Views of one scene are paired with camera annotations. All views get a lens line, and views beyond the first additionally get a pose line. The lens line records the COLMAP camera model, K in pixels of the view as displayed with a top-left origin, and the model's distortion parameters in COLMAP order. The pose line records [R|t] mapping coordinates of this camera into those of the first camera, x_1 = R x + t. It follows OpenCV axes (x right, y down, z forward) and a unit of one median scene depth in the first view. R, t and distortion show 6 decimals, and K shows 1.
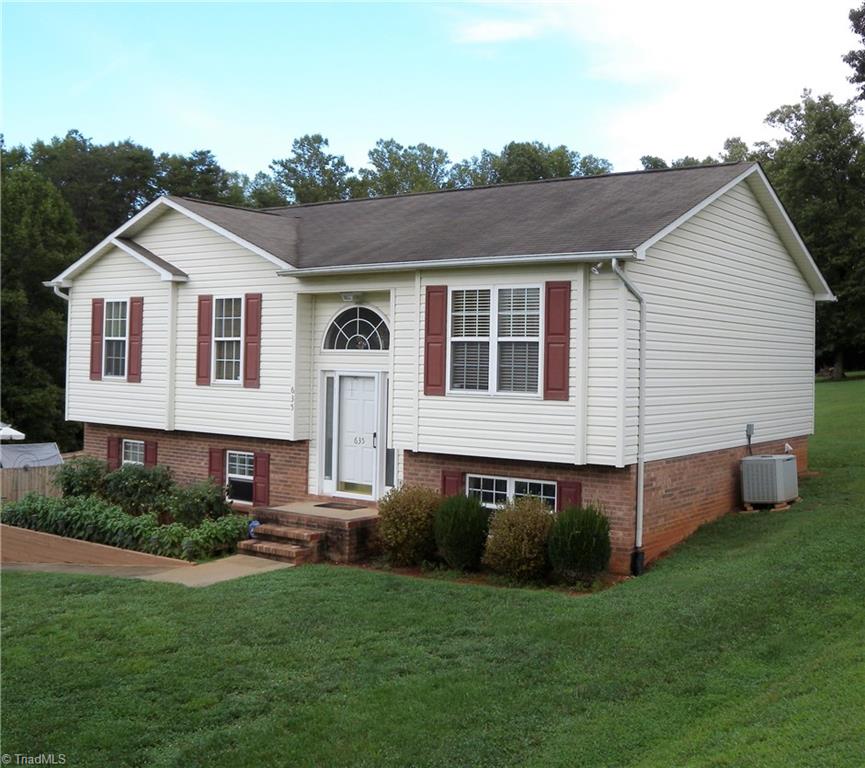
lens RADIAL K [[1062.7, 0, 432.5], [0, 1062.7, 384.0], [0, 0, 1]] dist [-0.175908, -0.006348]
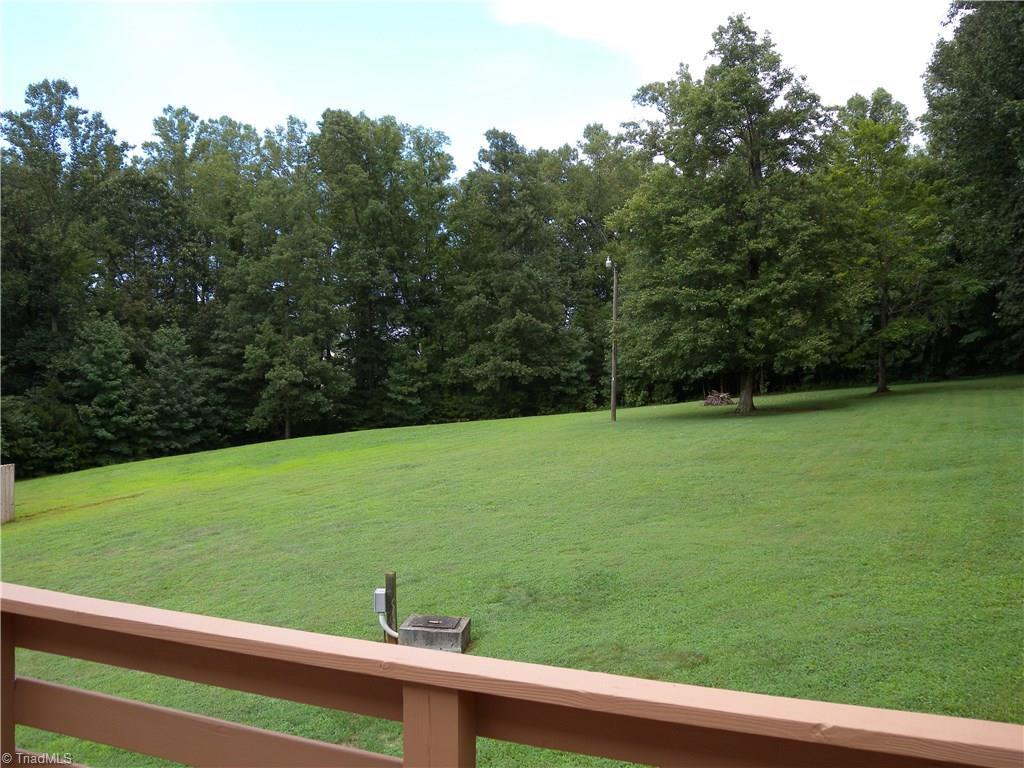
lens RADIAL K [[1038.2, 0, 512.0], [0, 1038.2, 384.0], [0, 0, 1]] dist [-0.085005, -0.004589]
pose [[0.977355, 0.004596, 0.211556, 0.048182], [-0.001266, 0.999873, -0.015876, -0.008094], [-0.211602, 0.015249, 0.977237, 0.204287]]
